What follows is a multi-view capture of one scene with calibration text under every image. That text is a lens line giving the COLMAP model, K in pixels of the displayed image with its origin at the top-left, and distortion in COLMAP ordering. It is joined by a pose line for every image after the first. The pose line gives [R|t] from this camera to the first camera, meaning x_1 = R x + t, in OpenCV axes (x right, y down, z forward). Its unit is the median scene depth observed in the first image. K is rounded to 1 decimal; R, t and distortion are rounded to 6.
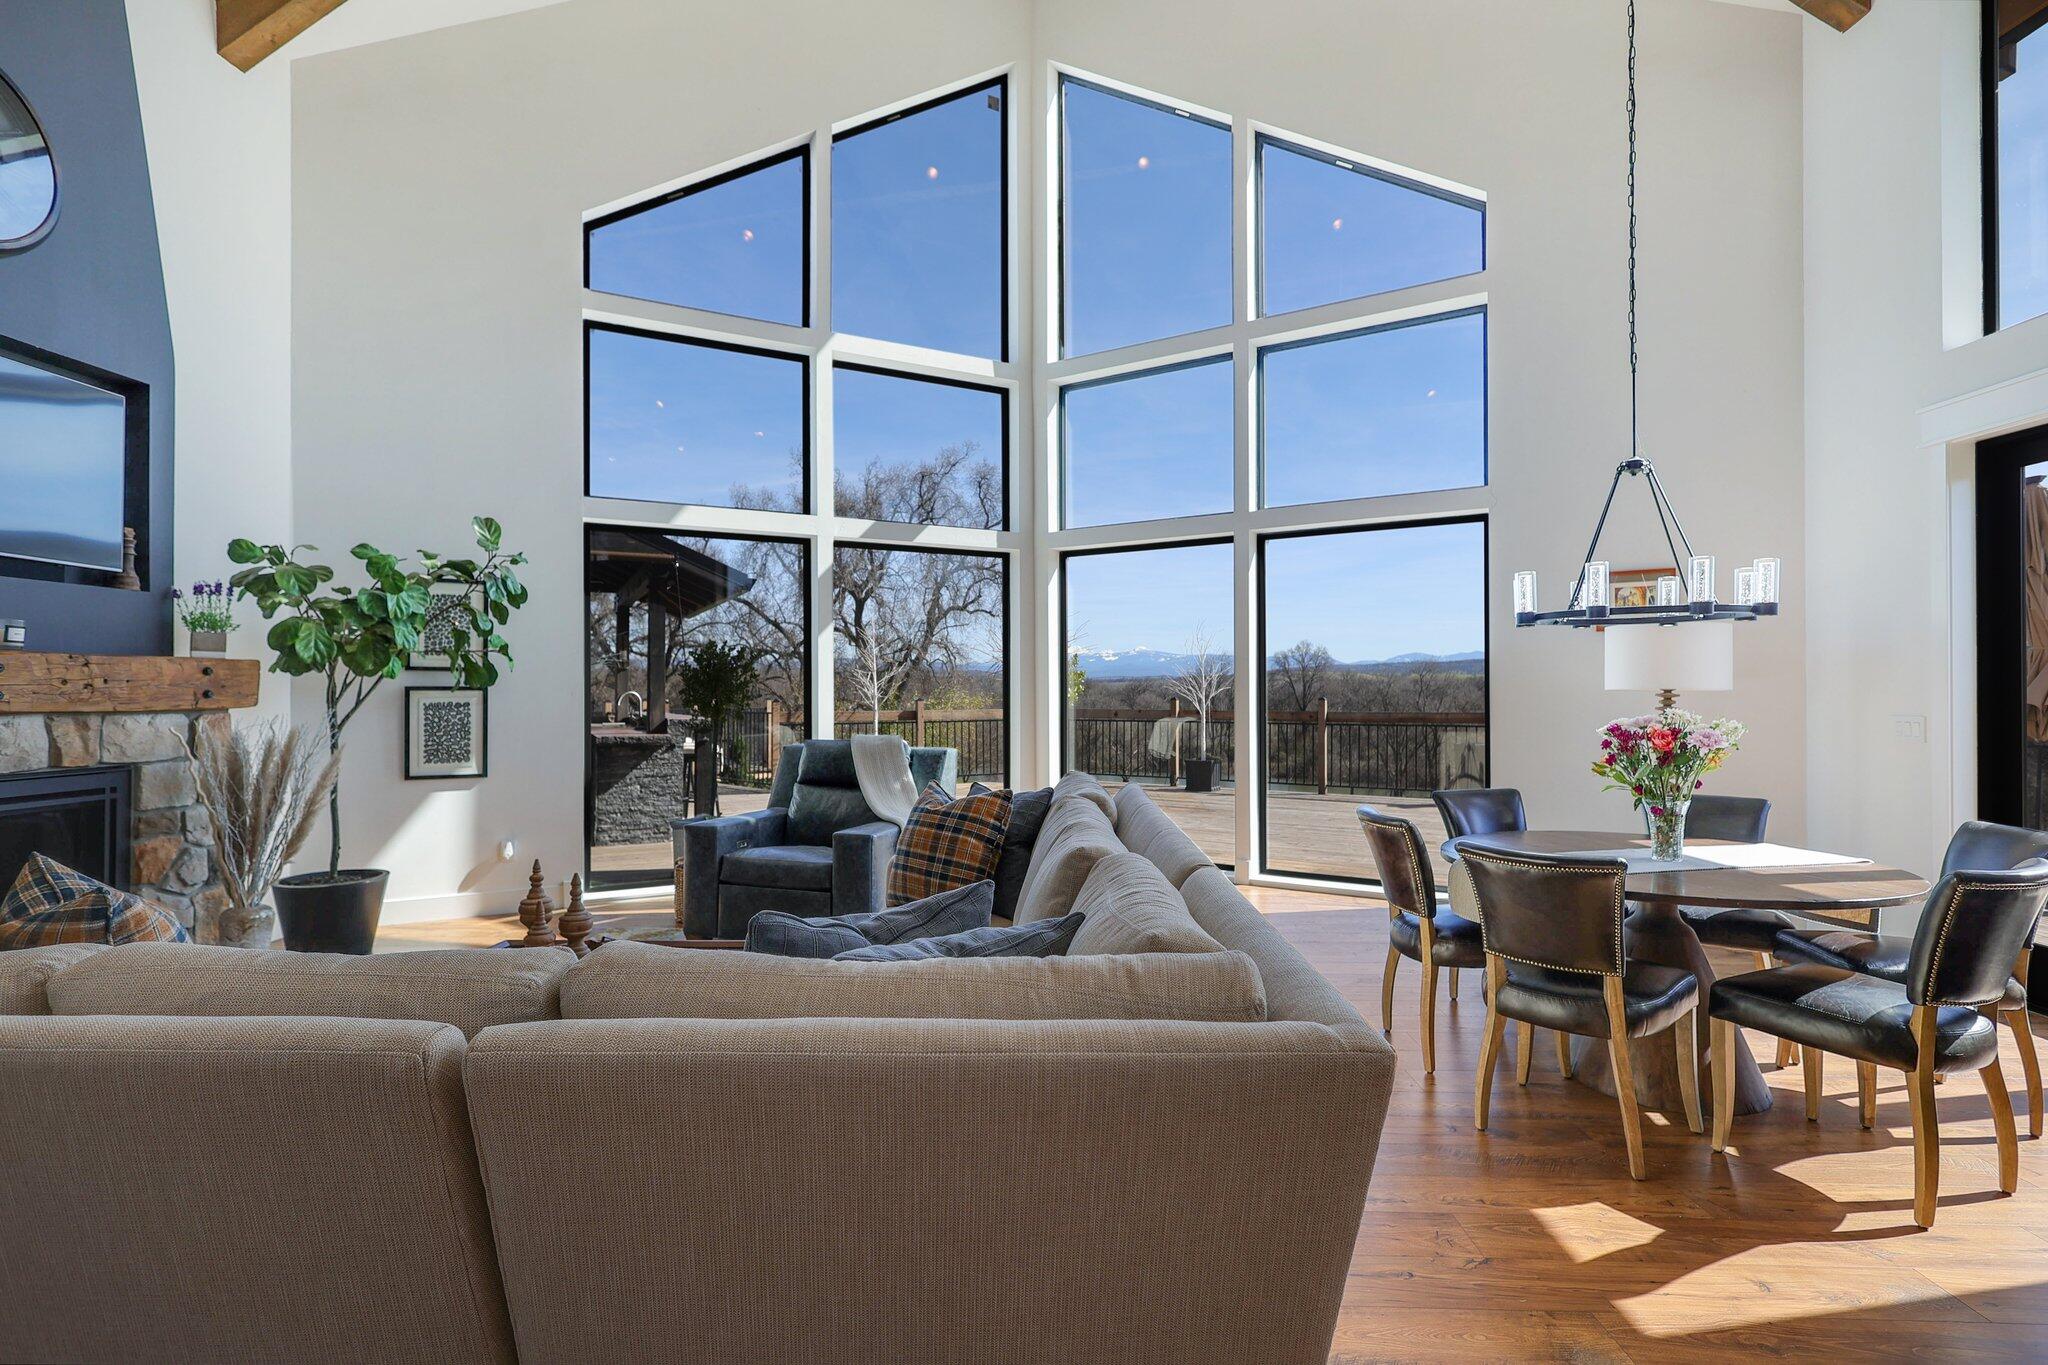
lens RADIAL K [[962.7, 0, 1026.3], [0, 962.7, 676.9], [0, 0, 1]] dist [-0.002872, -0.000028]
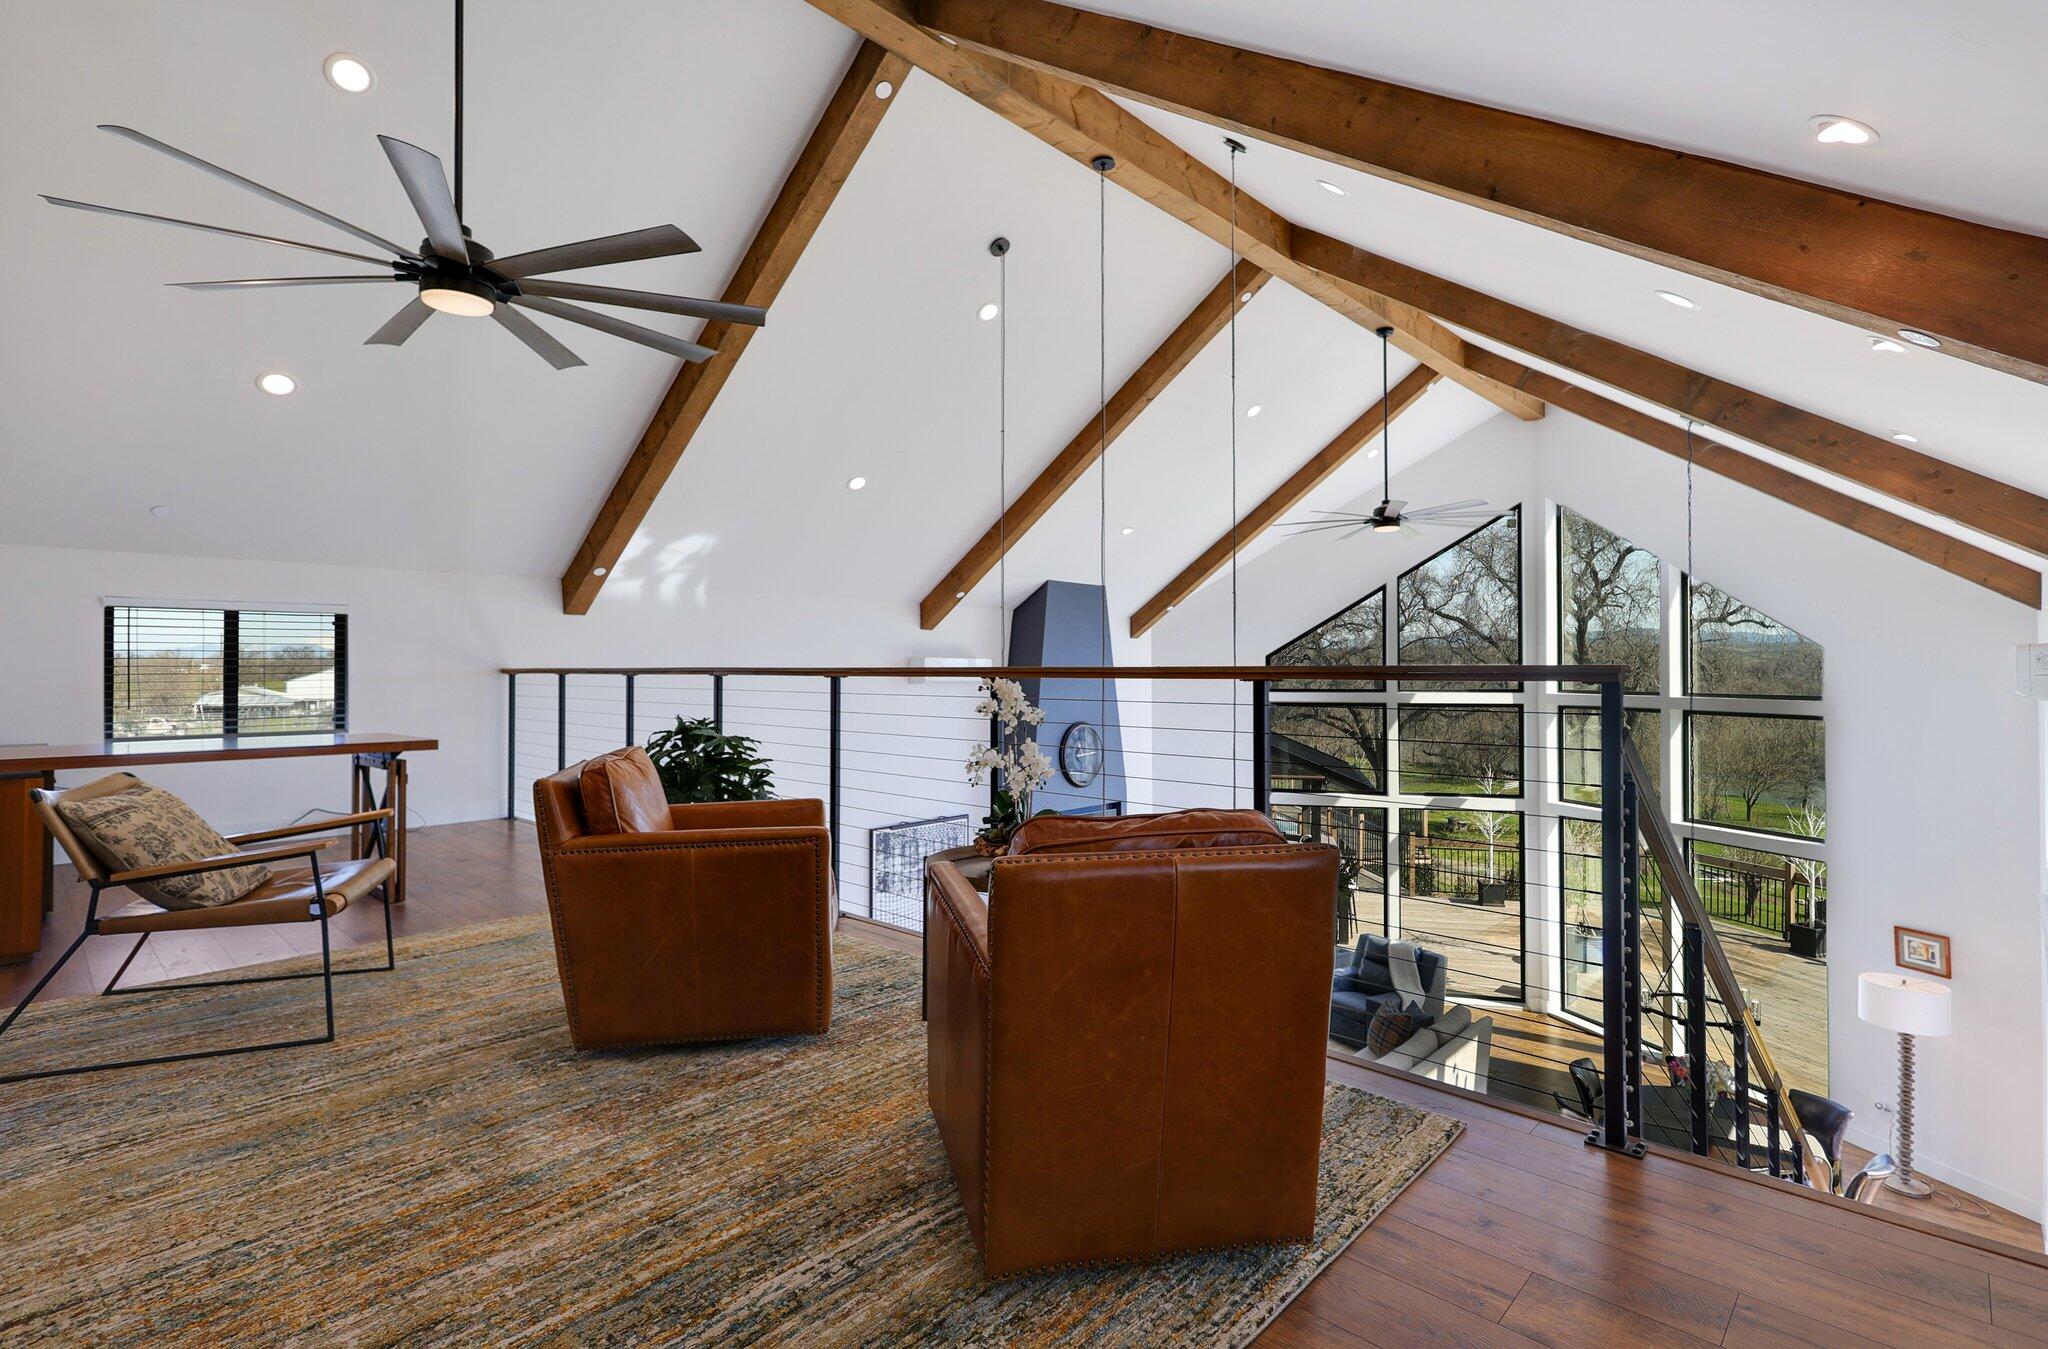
lens RADIAL K [[962.7, 0, 1015.9], [0, 962.7, 667.4], [0, 0, 1]] dist [-0.002872, -0.000028]
pose [[0.744491, -0.003639, -0.667623, 0.410479], [0.007447, 0.999968, 0.002854, -0.371052], [0.667591, -0.007097, 0.744494, -0.712700]]
